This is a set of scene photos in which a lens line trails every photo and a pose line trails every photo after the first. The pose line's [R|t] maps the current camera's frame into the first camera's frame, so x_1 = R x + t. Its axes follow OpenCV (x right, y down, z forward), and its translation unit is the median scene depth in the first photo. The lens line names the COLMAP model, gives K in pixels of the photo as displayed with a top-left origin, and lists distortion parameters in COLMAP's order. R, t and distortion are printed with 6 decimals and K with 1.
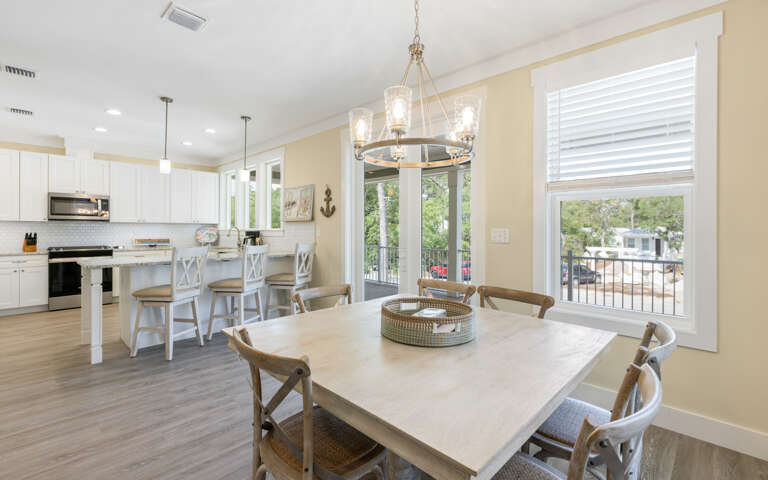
lens RADIAL K [[347.7, 0, 382.1], [0, 347.7, 233.6], [0, 0, 1]] dist [-0.001761, -0.001108]
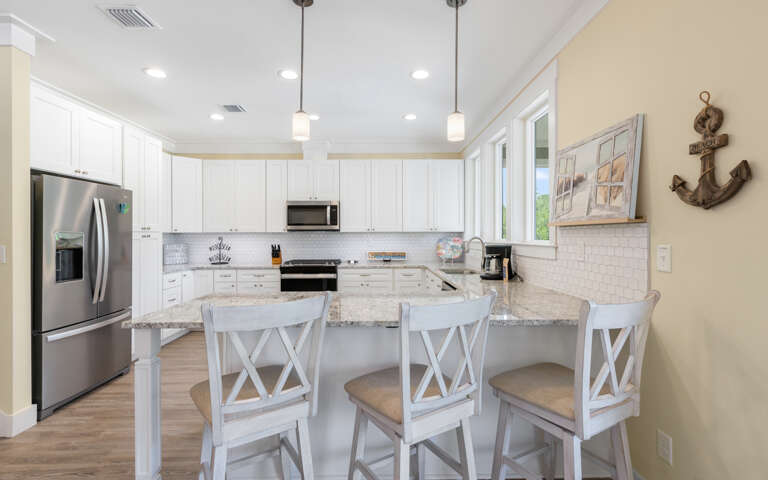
lens RADIAL K [[347.7, 0, 382.1], [0, 347.7, 233.6], [0, 0, 1]] dist [-0.001761, -0.001108]
pose [[0.703957, -0.009476, -0.710179, -0.127393], [-0.002281, 0.999876, -0.015603, -0.019130], [0.710239, 0.012604, 0.703848, 0.546061]]
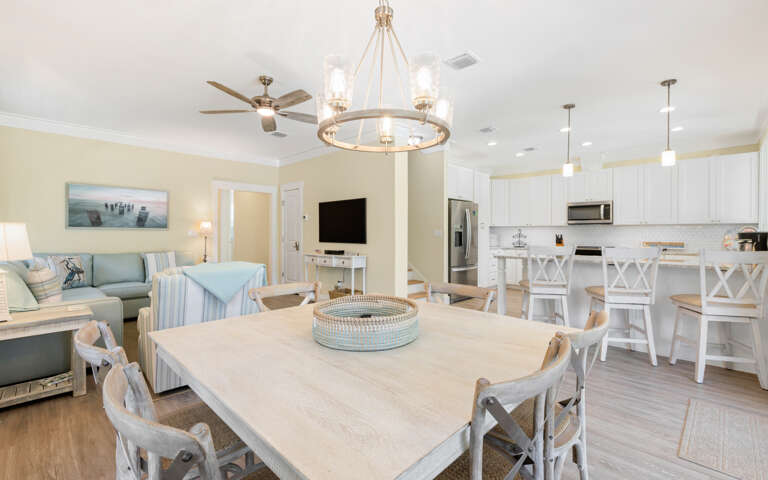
lens RADIAL K [[347.7, 0, 382.1], [0, 347.7, 233.6], [0, 0, 1]] dist [-0.001761, -0.001108]
pose [[-0.002381, -0.004210, -0.999988, 0.327863], [-0.013633, 0.999898, -0.004177, 0.008535], [0.999904, 0.013623, -0.002438, 0.333443]]
